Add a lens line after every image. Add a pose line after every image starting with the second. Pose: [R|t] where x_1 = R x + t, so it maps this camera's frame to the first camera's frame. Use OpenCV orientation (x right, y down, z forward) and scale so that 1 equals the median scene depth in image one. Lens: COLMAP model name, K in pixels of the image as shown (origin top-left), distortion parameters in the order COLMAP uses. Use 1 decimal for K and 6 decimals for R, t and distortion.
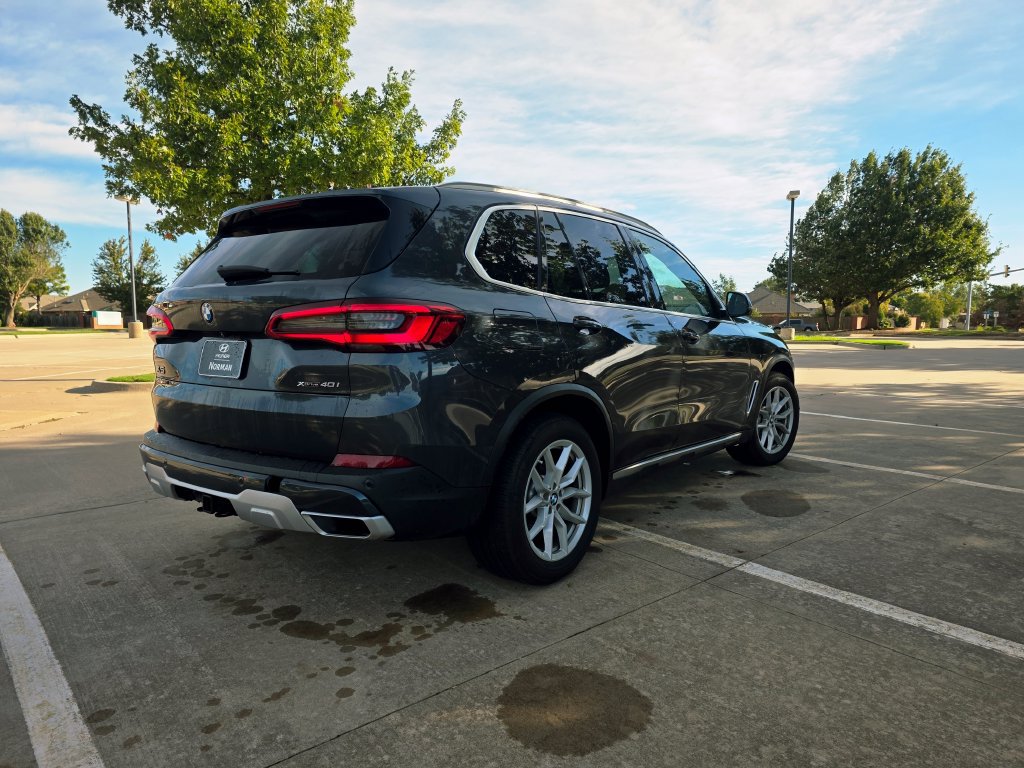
lens RADIAL K [[686.4, 0, 518.6], [0, 686.4, 376.1], [0, 0, 1]] dist [0.062113, -0.052118]
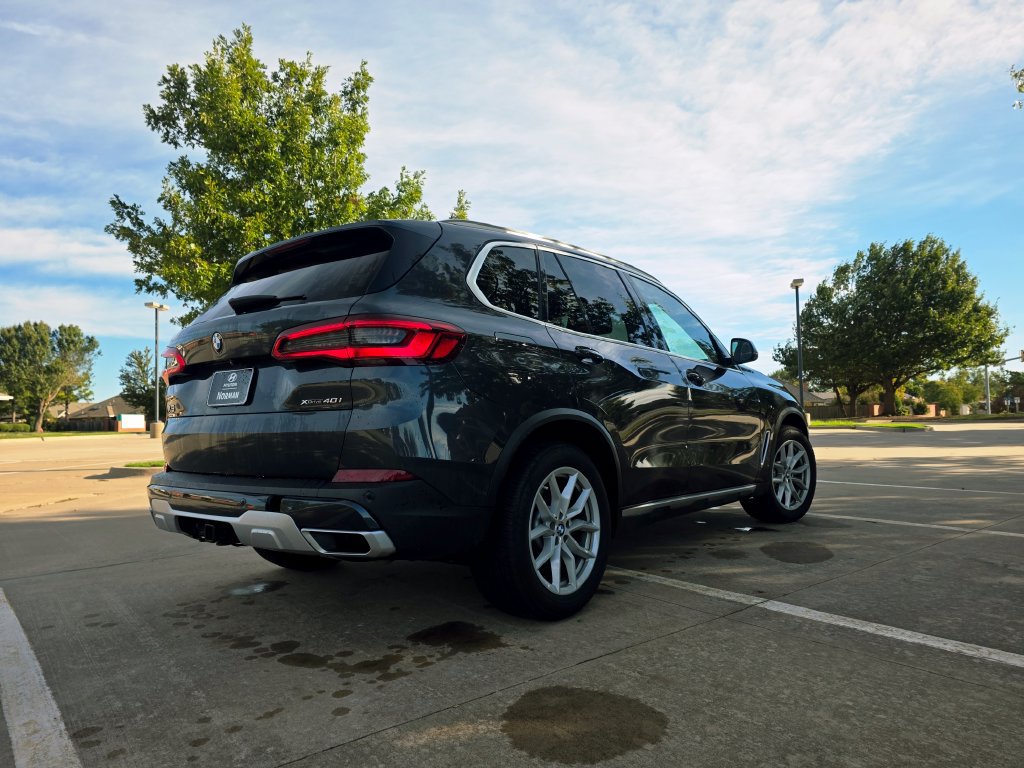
lens RADIAL K [[684.4, 0, 505.3], [0, 684.4, 372.9], [0, 0, 1]] dist [0.049921, -0.038828]
pose [[0.999083, -0.023355, -0.035889, 0.013775], [0.017870, 0.989095, -0.146190, 0.105213], [0.038911, 0.145415, 0.988605, 0.007512]]
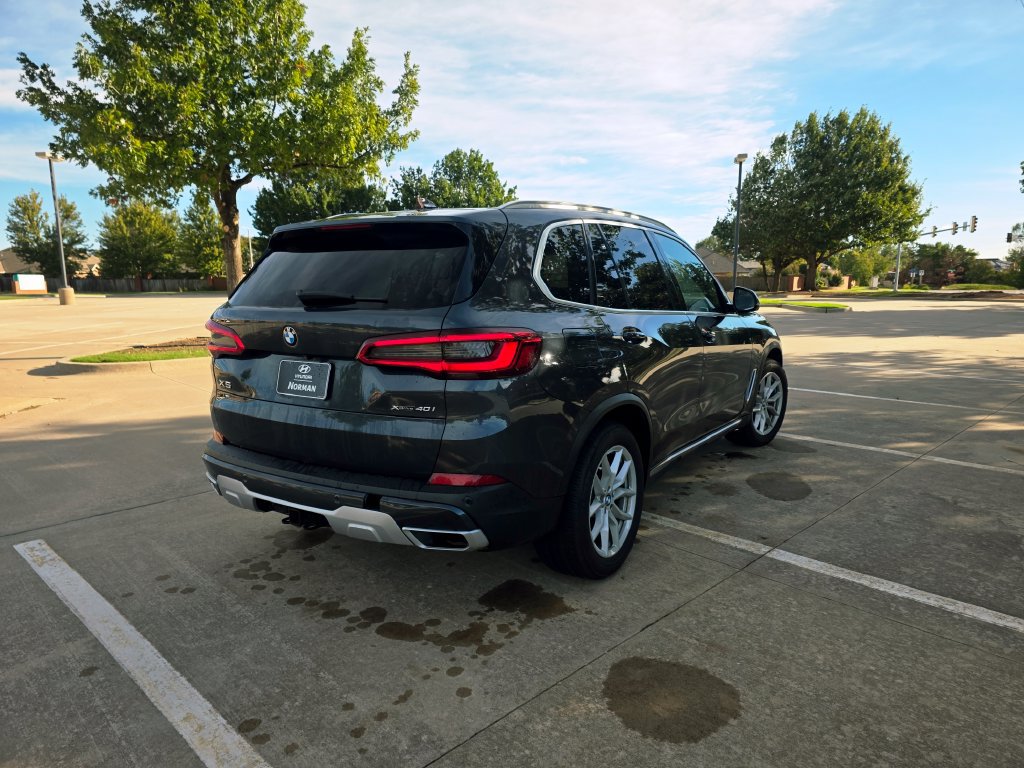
lens RADIAL K [[688.1, 0, 512.0], [0, 688.1, 384.0], [0, 0, 1]] dist [0.060313, -0.049890]
pose [[0.997158, -0.014949, 0.073841, -0.184615], [0.009757, 0.997487, 0.070182, -0.084701], [-0.074704, -0.069262, 0.994798, -0.057492]]
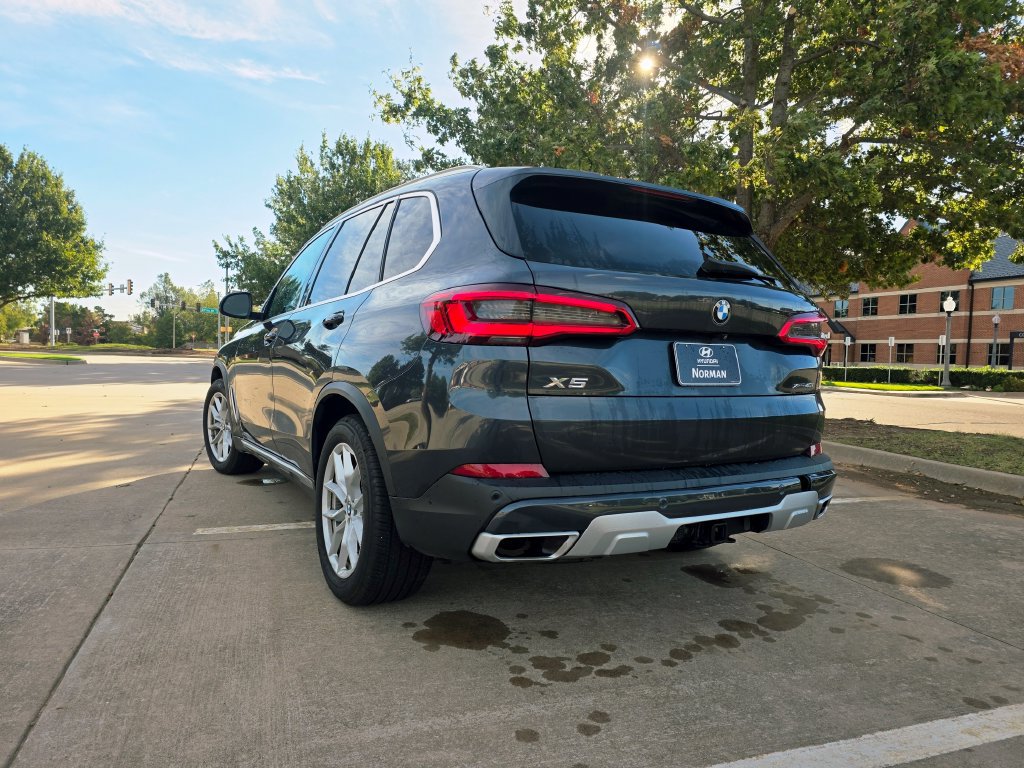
lens RADIAL K [[686.4, 0, 518.6], [0, 686.4, 376.1], [0, 0, 1]] dist [0.062113, -0.052118]
pose [[0.360915, -0.021000, 0.932362, -1.272586], [0.042454, 0.999080, 0.006069, -0.024596], [-0.931632, 0.037392, 0.361474, 0.875290]]
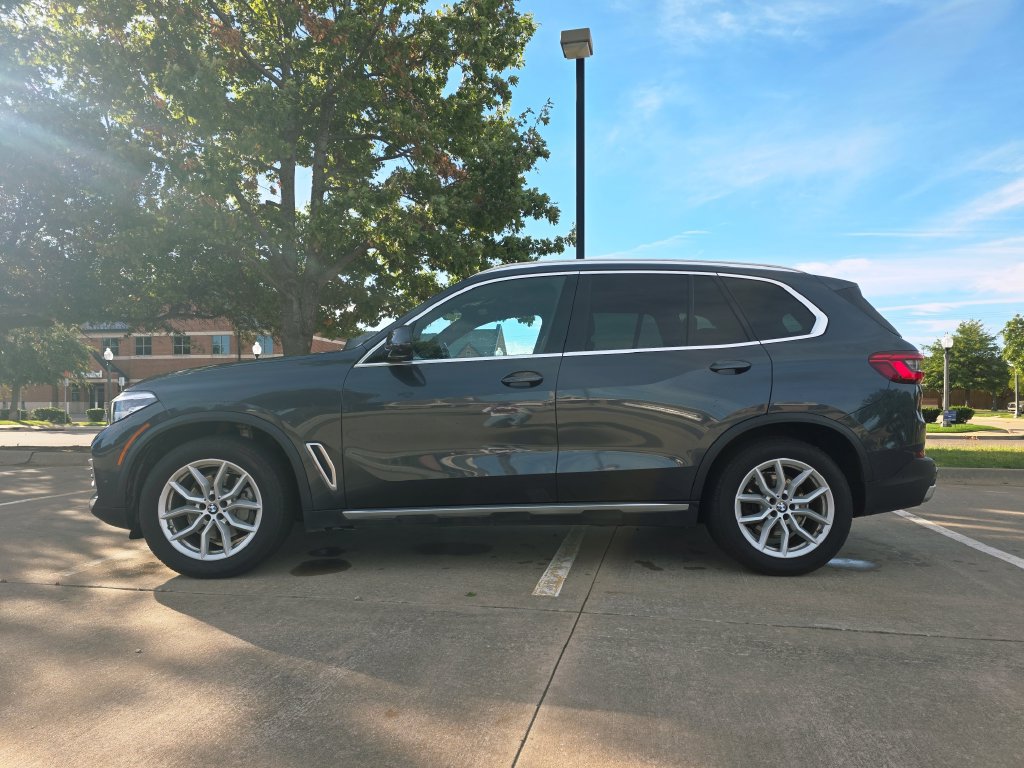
lens RADIAL K [[682.7, 0, 512.1], [0, 682.7, 370.7], [0, 0, 1]] dist [0.059517, -0.049514]
pose [[-0.616193, 0.037825, 0.786686, -1.186230], [0.067774, 0.997688, 0.005116, -0.146092], [-0.784674, 0.056469, -0.617332, 2.652123]]
